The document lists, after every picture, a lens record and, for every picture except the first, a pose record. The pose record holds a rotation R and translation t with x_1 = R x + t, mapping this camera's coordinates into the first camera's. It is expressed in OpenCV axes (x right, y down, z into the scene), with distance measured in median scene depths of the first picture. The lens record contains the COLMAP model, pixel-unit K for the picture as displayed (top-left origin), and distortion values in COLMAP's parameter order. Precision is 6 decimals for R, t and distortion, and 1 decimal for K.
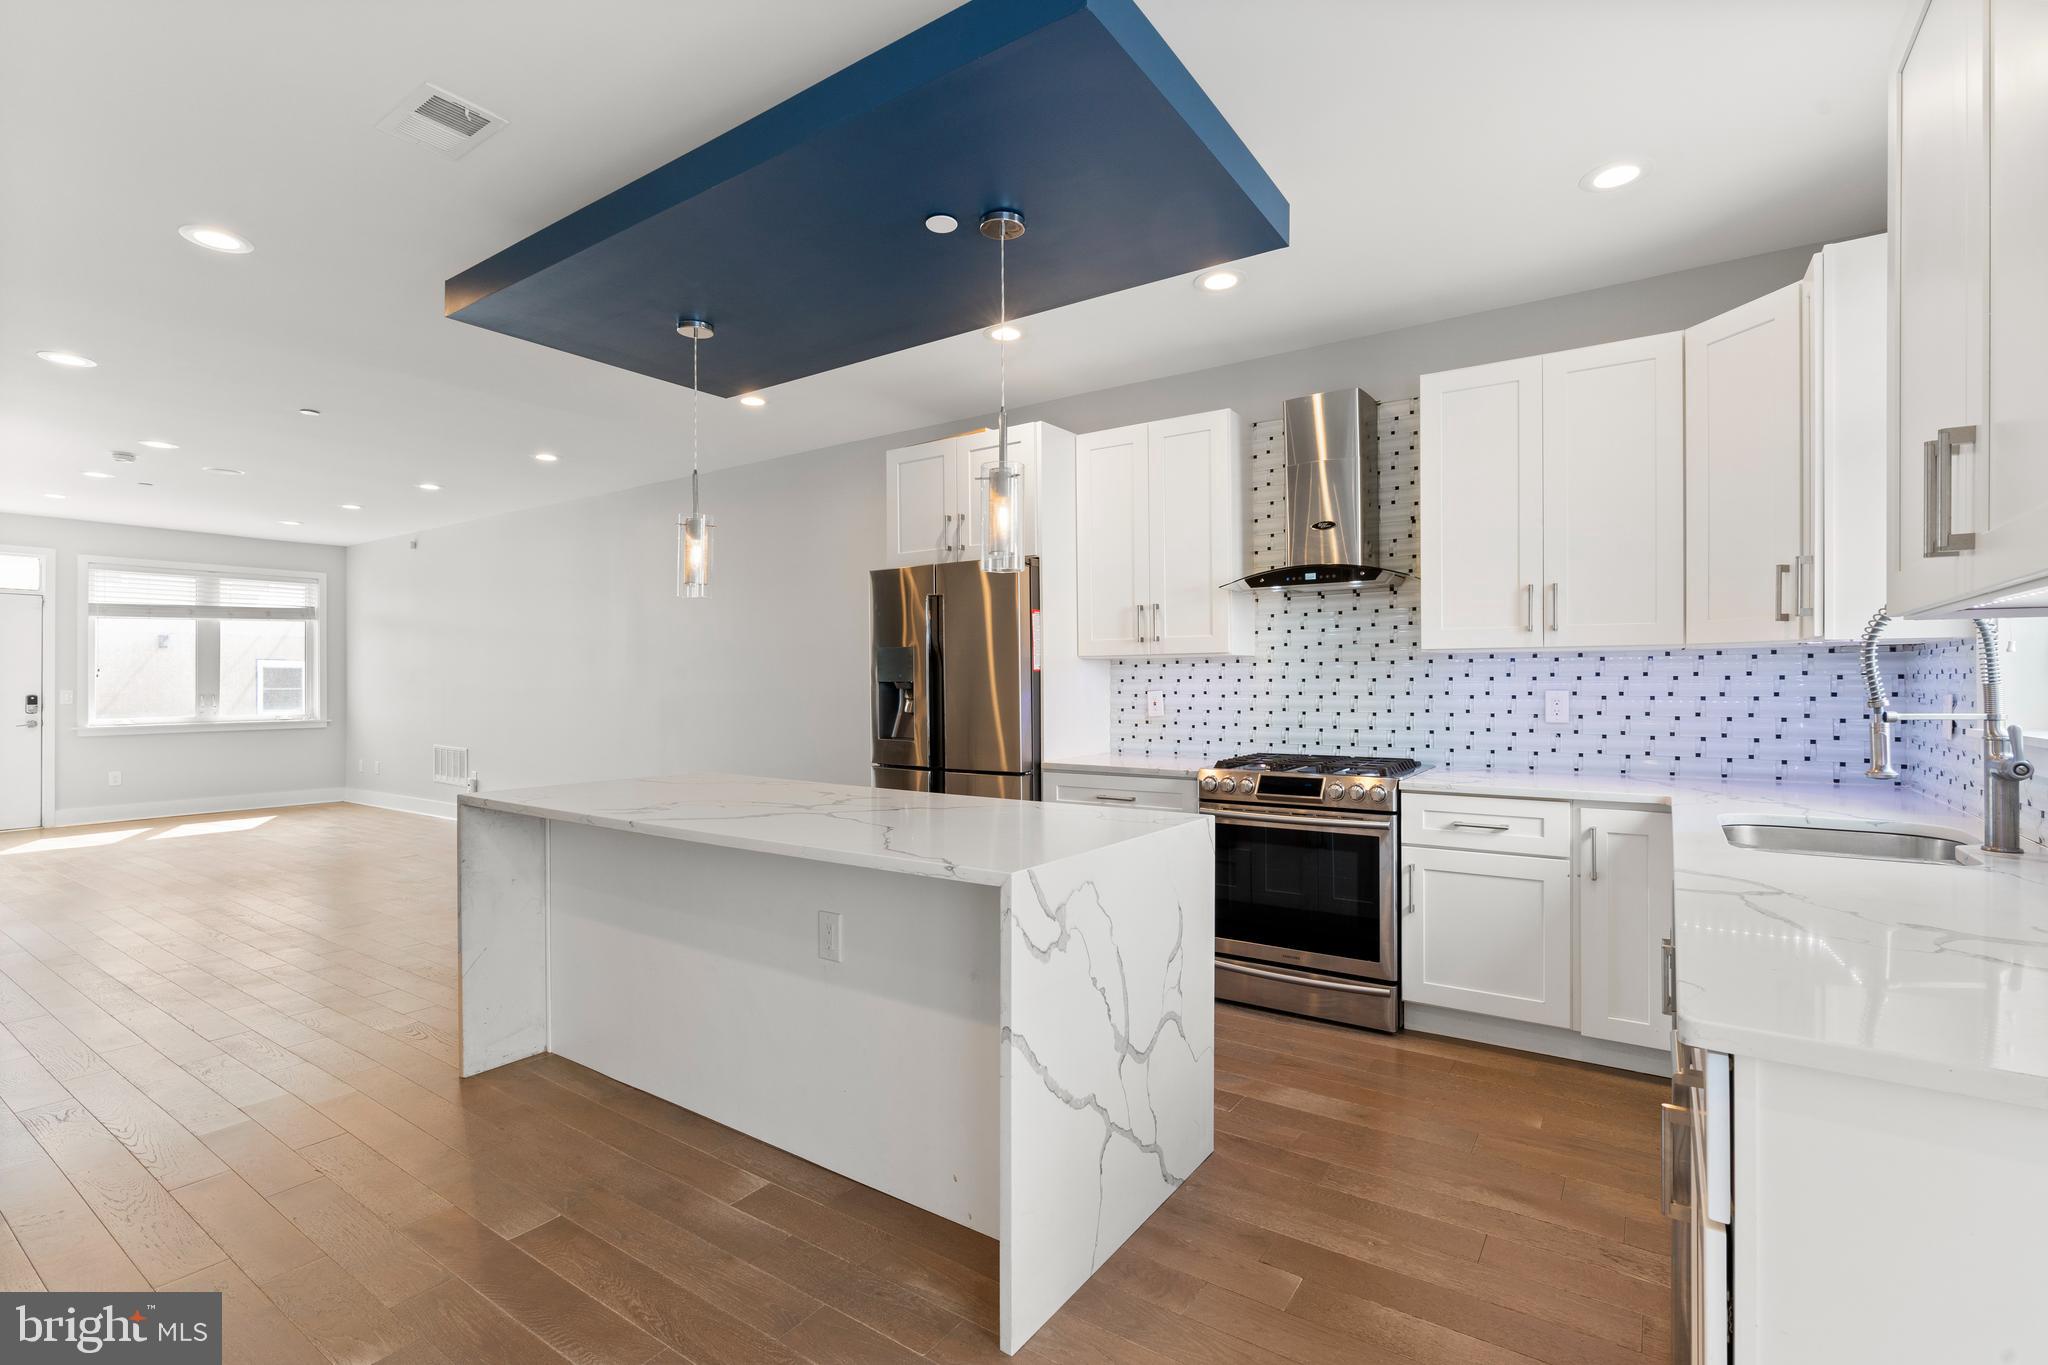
lens RADIAL K [[923.9, 0, 1038.4], [0, 923.9, 681.9], [0, 0, 1]] dist [-0.011270, 0.003427]
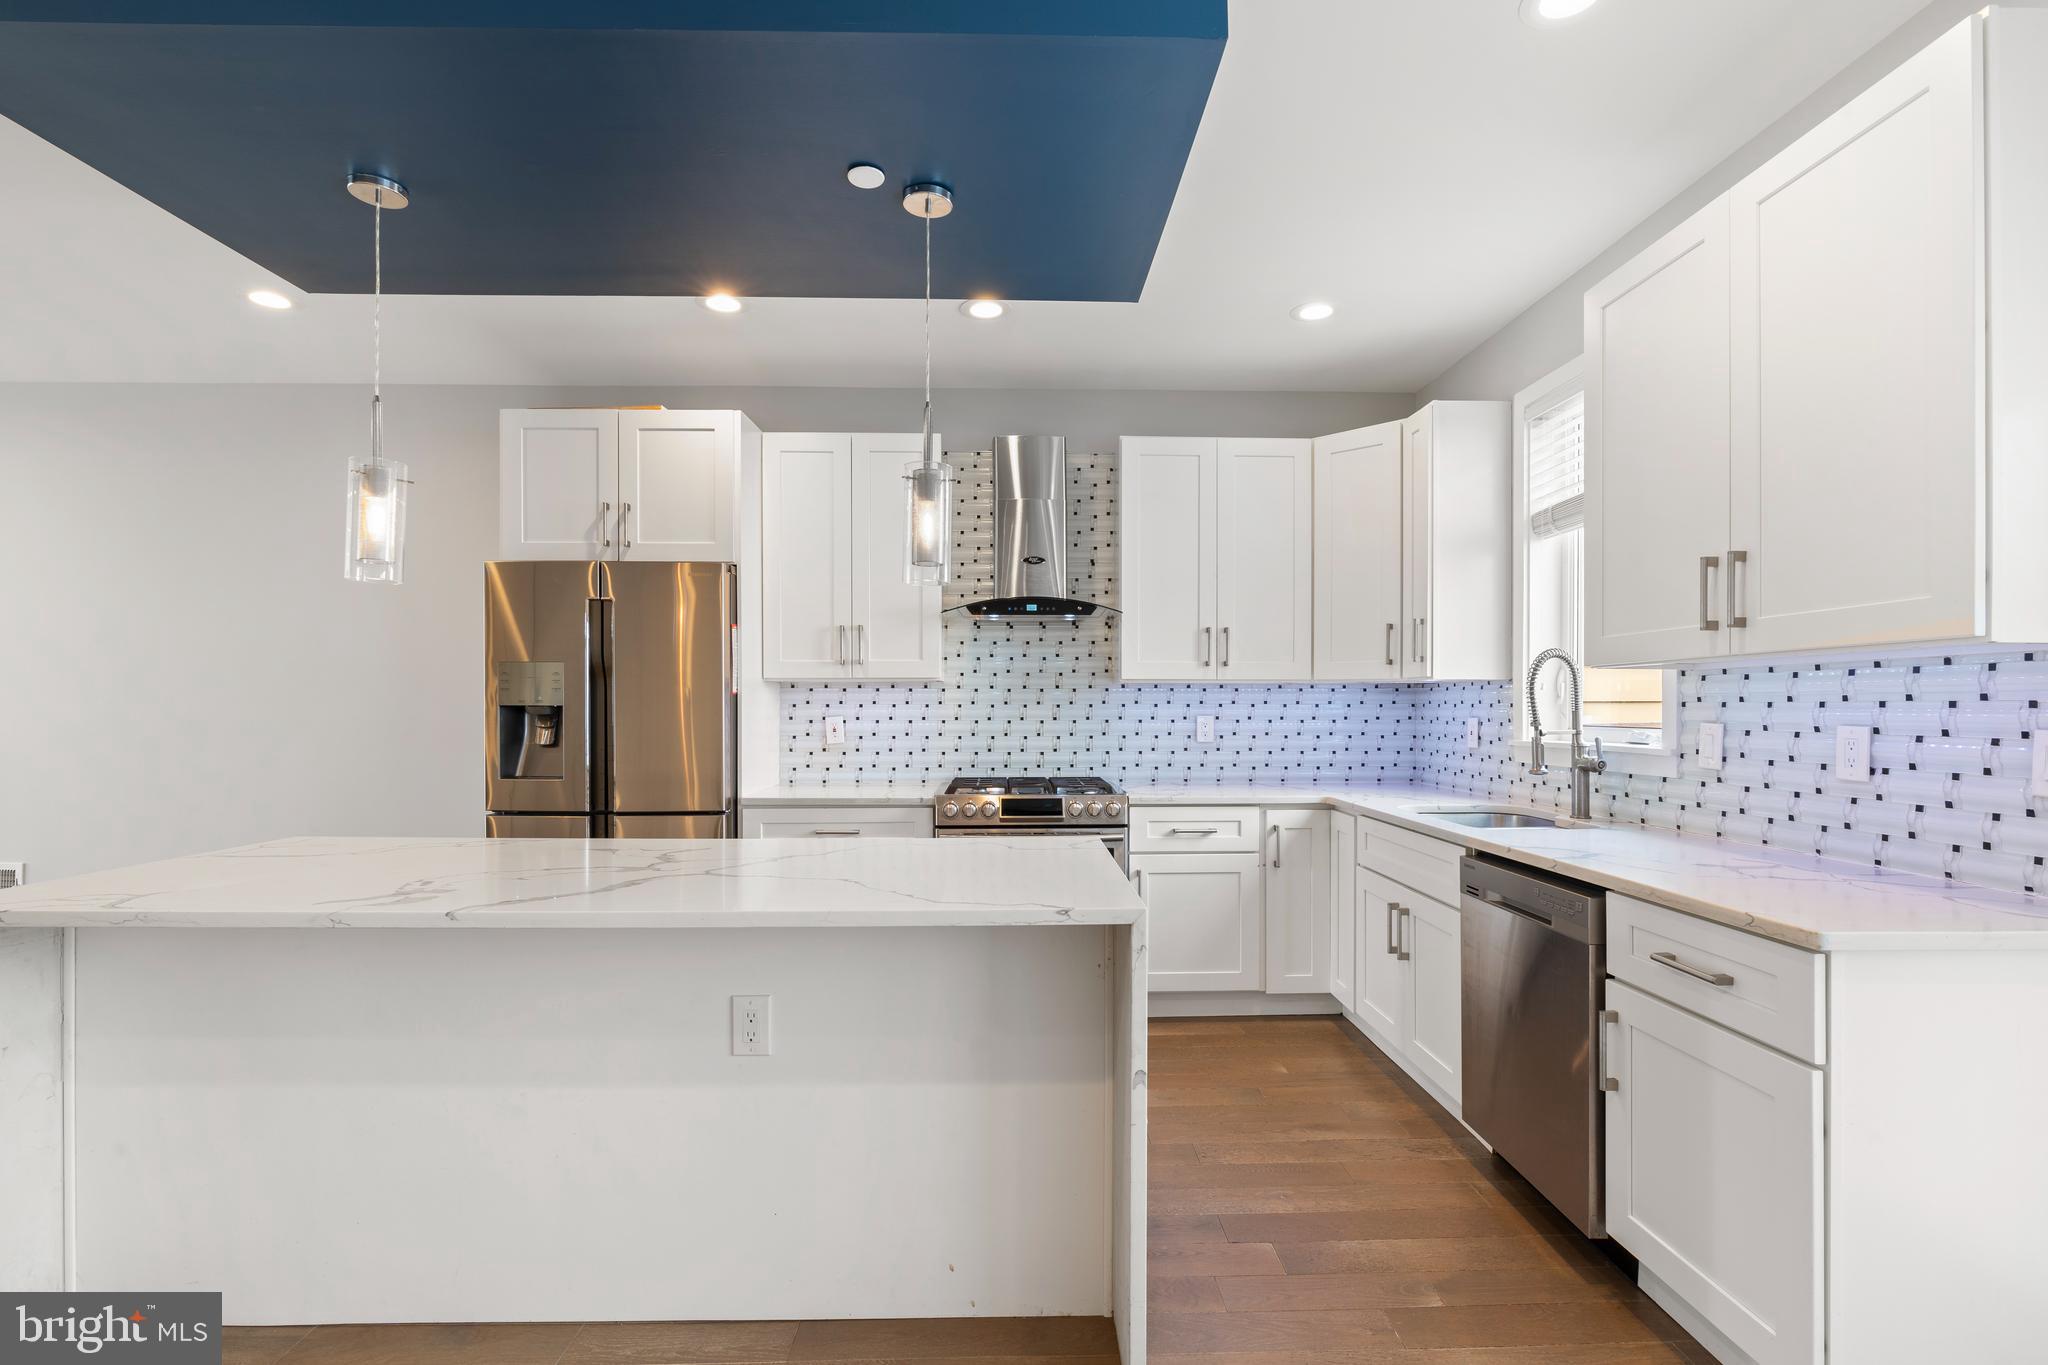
lens RADIAL K [[923.9, 0, 1044.0], [0, 923.9, 705.9], [0, 0, 1]] dist [-0.011270, 0.003427]
pose [[0.815202, 0.004743, 0.579157, -0.338483], [-0.003872, 0.999989, -0.002740, 0.000971], [-0.579163, -0.000009, 0.815212, 0.144675]]
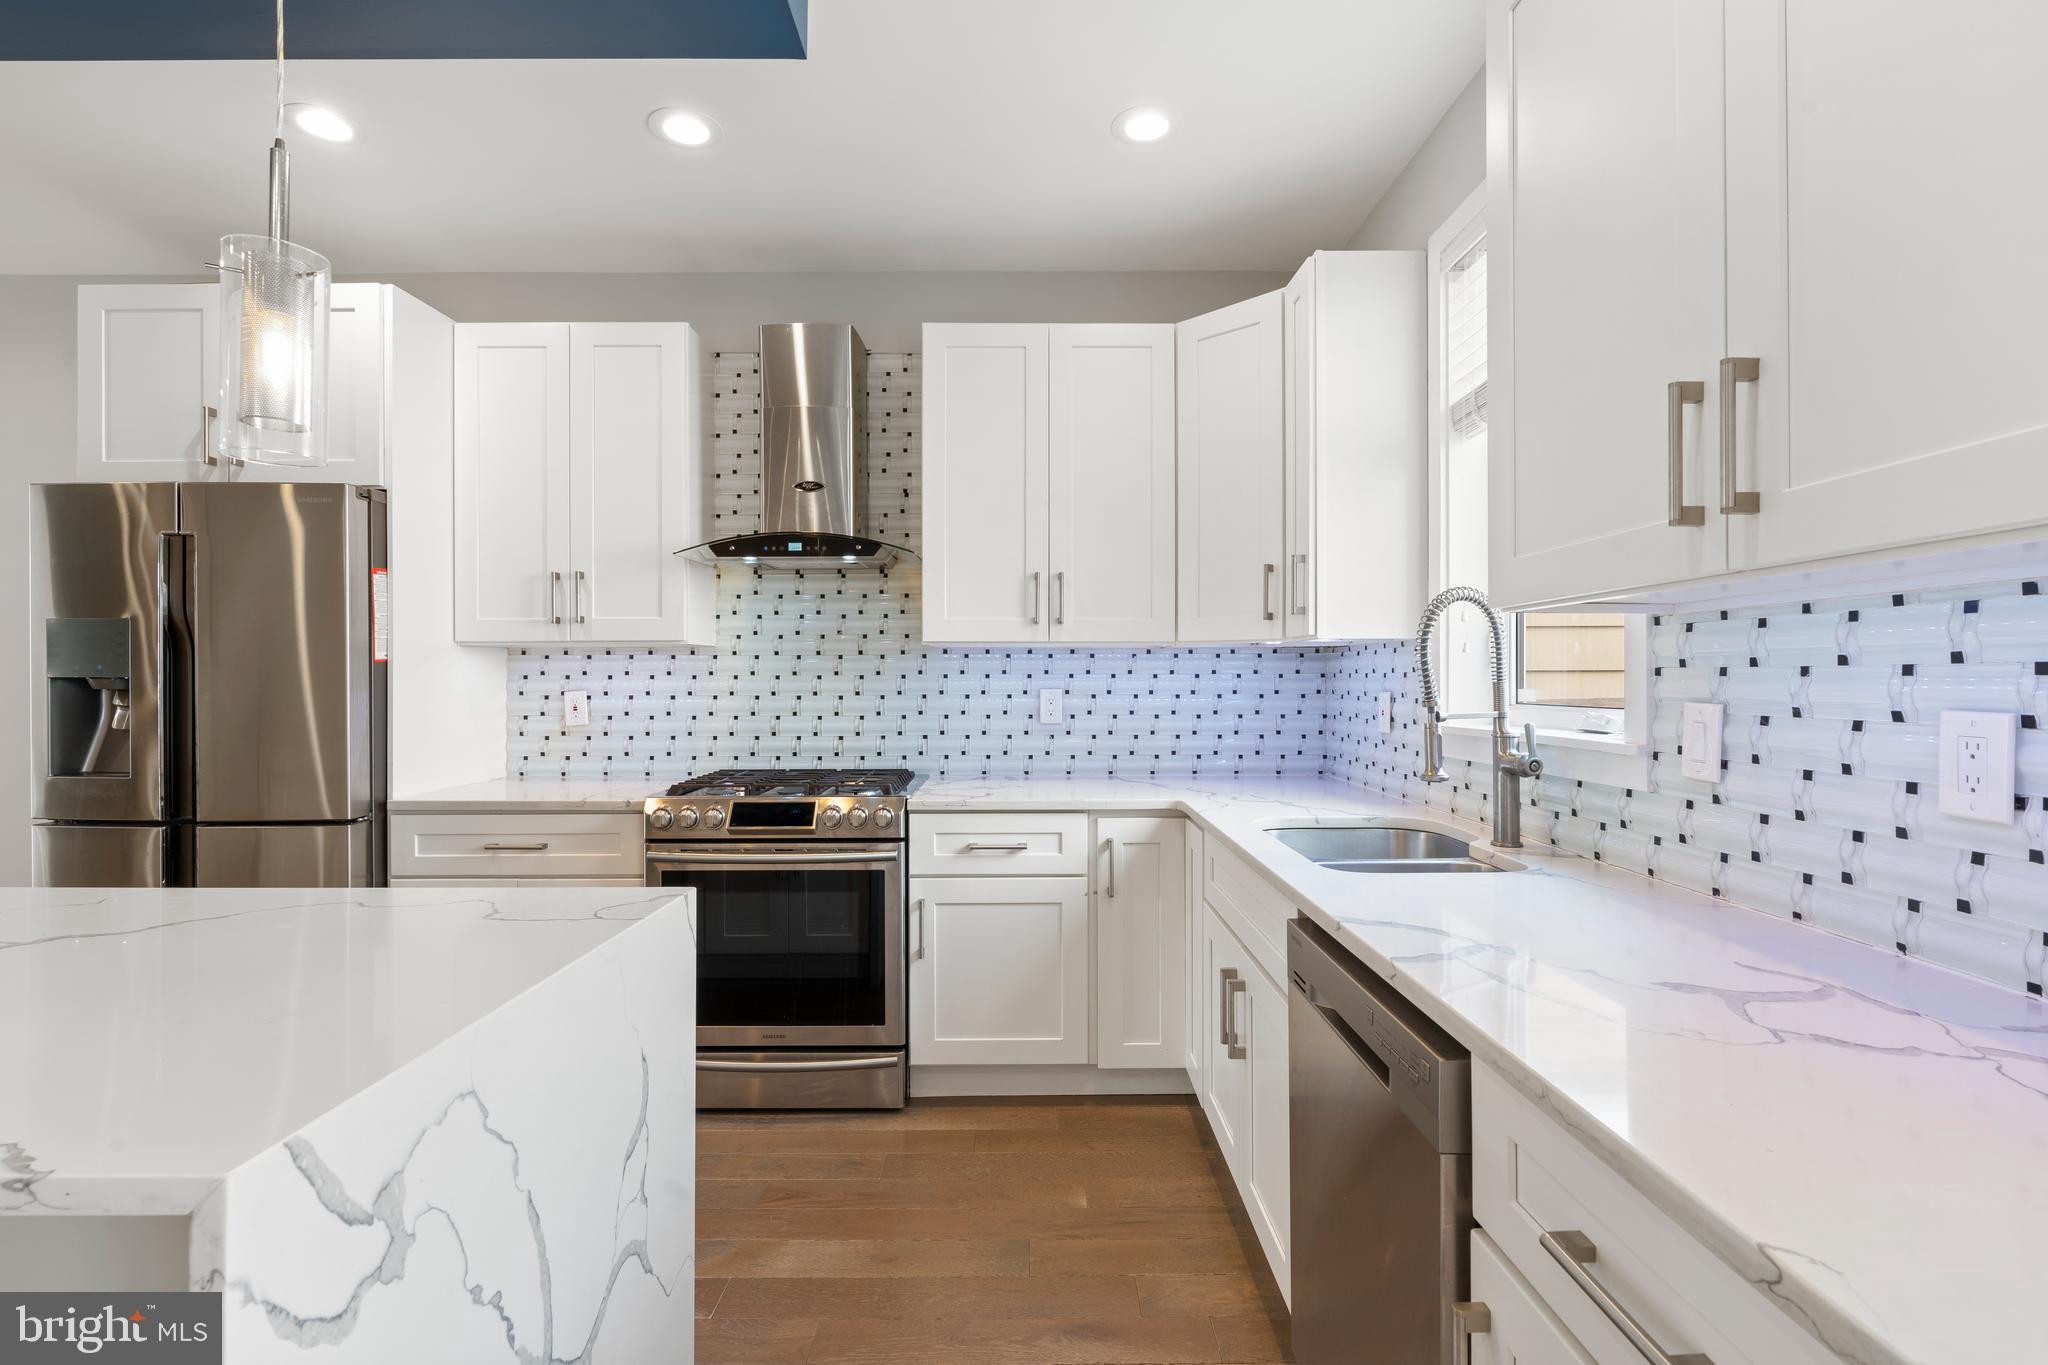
lens RADIAL K [[923.9, 0, 1024.4], [0, 923.9, 671.7], [0, 0, 1]] dist [-0.011270, 0.003427]
pose [[0.829466, 0.007001, 0.558514, 0.016308], [-0.002100, 0.999953, -0.009414, 0.000686], [-0.558554, 0.006636, 0.829442, 0.253992]]
